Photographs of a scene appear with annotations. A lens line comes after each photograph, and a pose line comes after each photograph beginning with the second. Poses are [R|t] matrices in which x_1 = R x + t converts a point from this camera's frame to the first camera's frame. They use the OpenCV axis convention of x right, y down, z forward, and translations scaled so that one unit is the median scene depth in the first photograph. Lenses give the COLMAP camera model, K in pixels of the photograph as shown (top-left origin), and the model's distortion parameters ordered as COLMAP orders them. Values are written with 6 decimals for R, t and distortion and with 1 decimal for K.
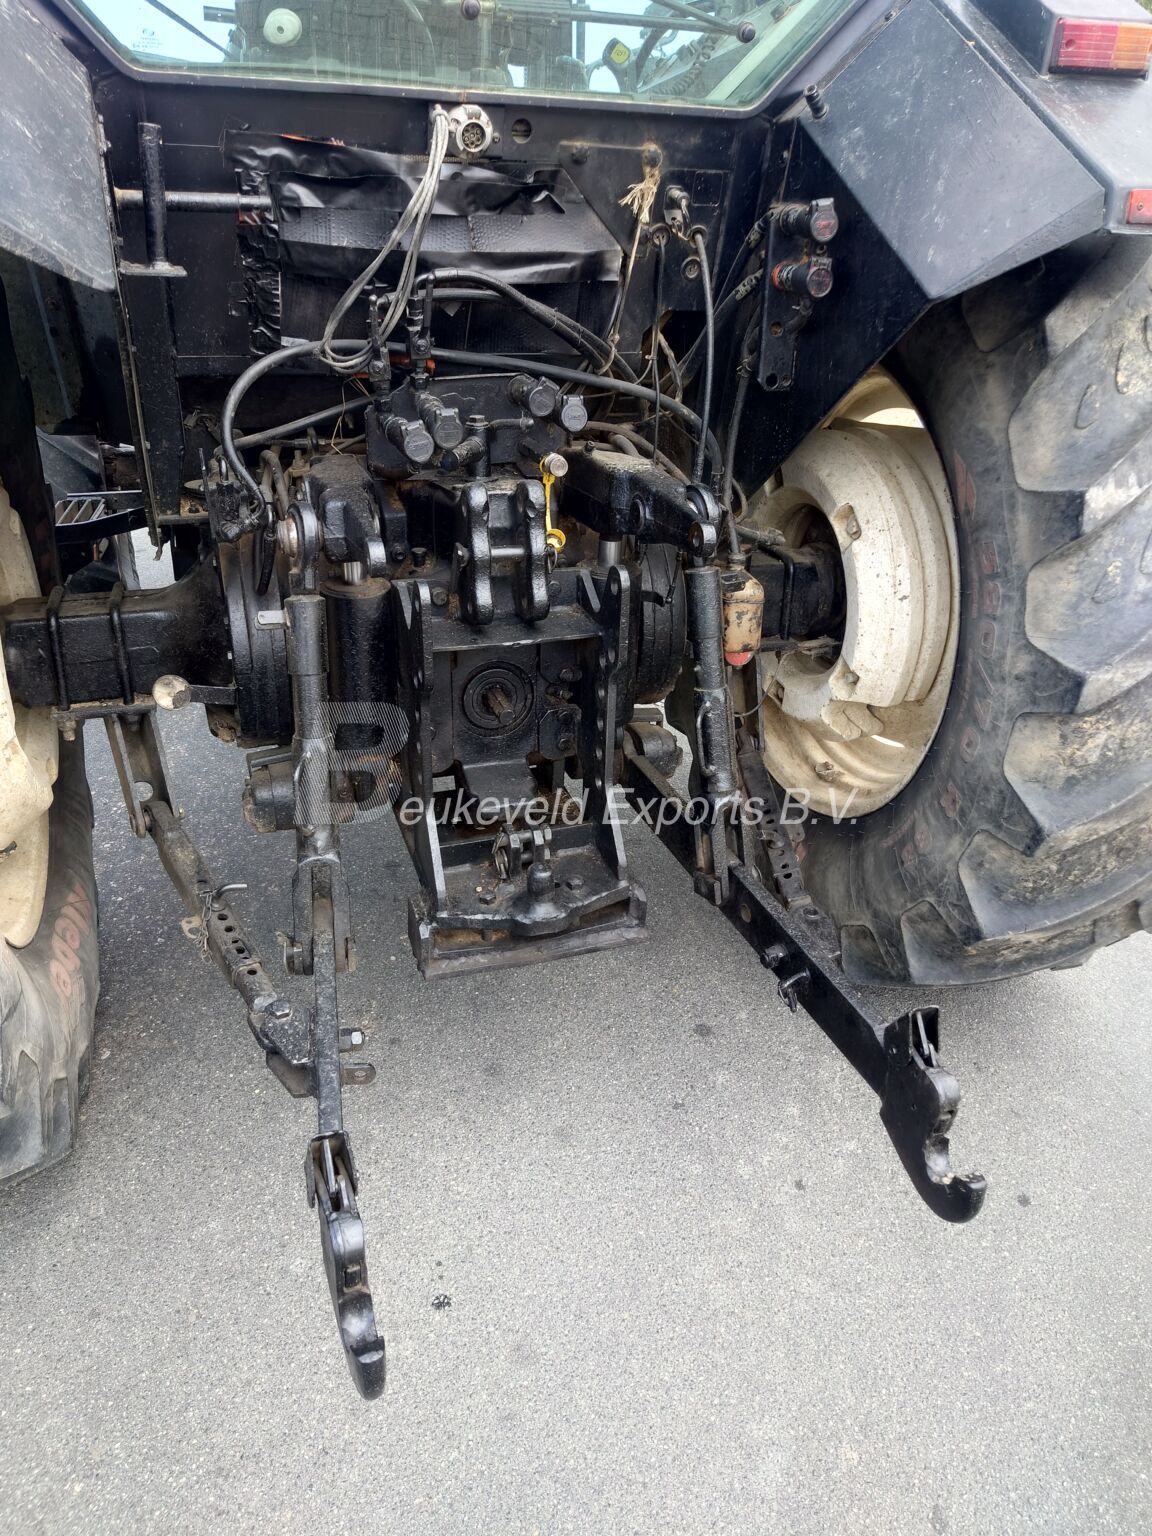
lens RADIAL K [[1108.9, 0, 583.0], [0, 1108.9, 739.4], [0, 0, 1]] dist [-0.010194, 0.016939]
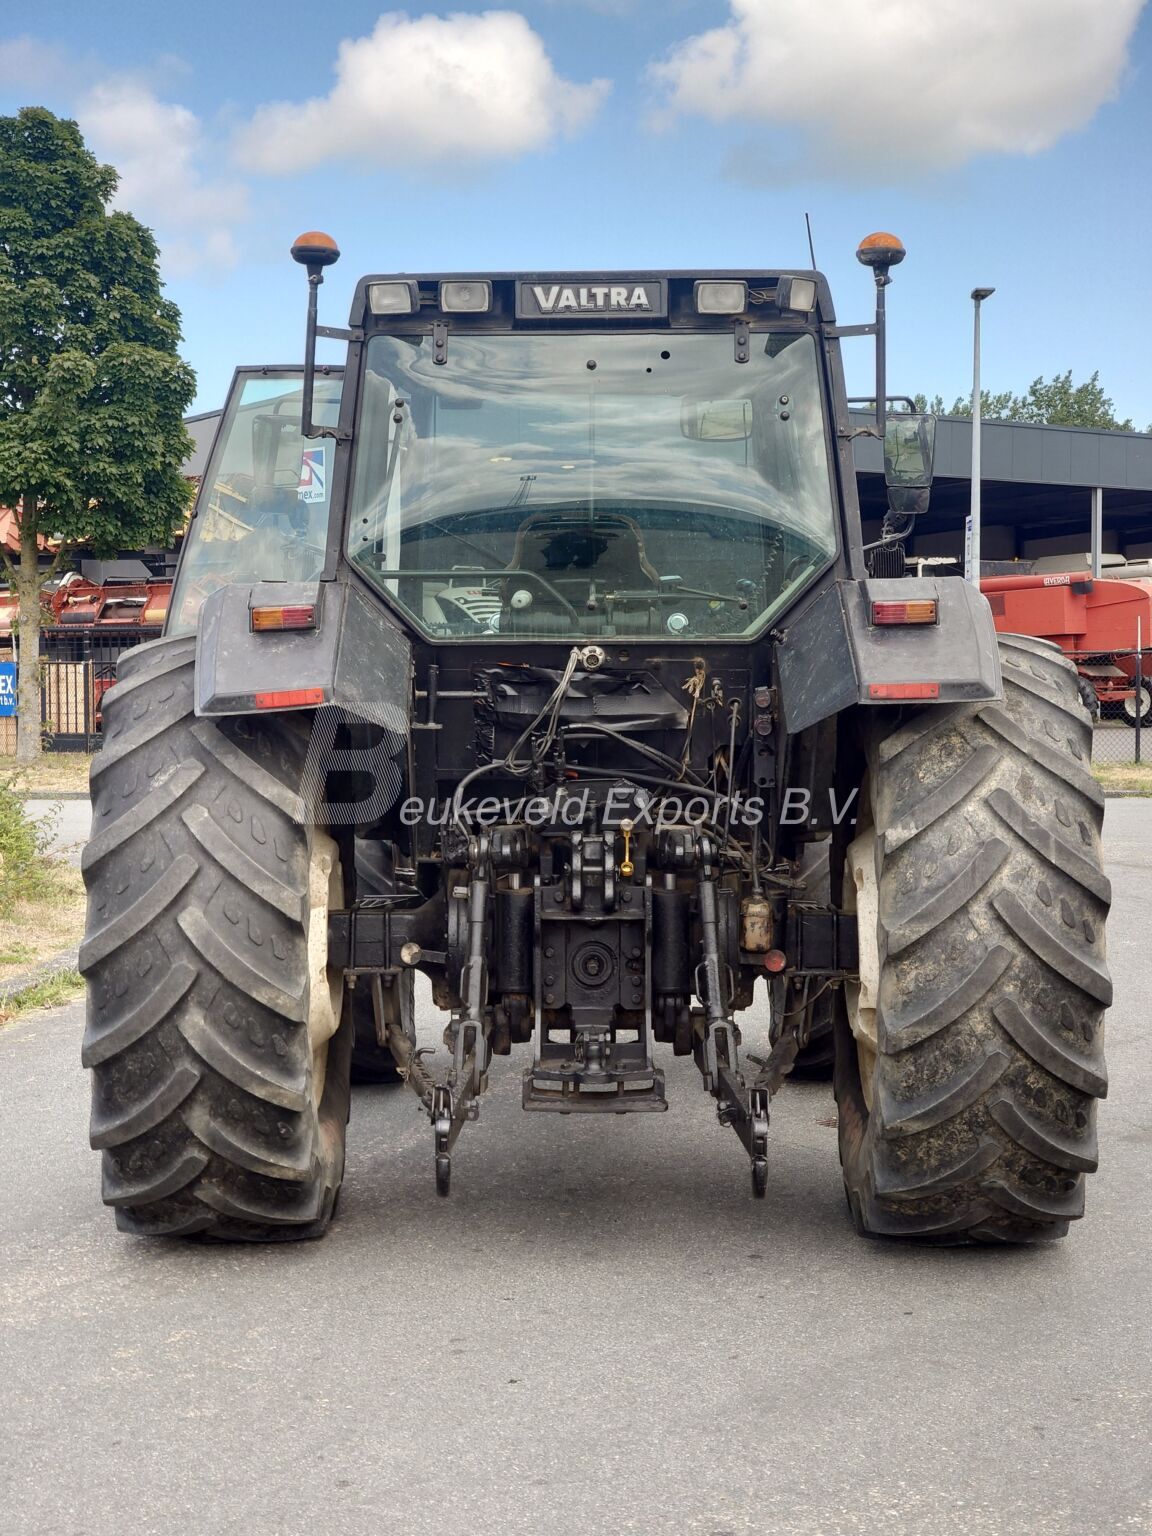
lens RADIAL K [[2681.1, 0, 493.7], [0, 2681.1, 729.5], [0, 0, 1]] dist [0.007544, 0.000000]
pose [[0.933084, -0.013932, -0.359387, 1.375350], [-0.127100, 0.922000, -0.365734, 1.258678], [0.336451, 0.386939, 0.858533, -2.932744]]
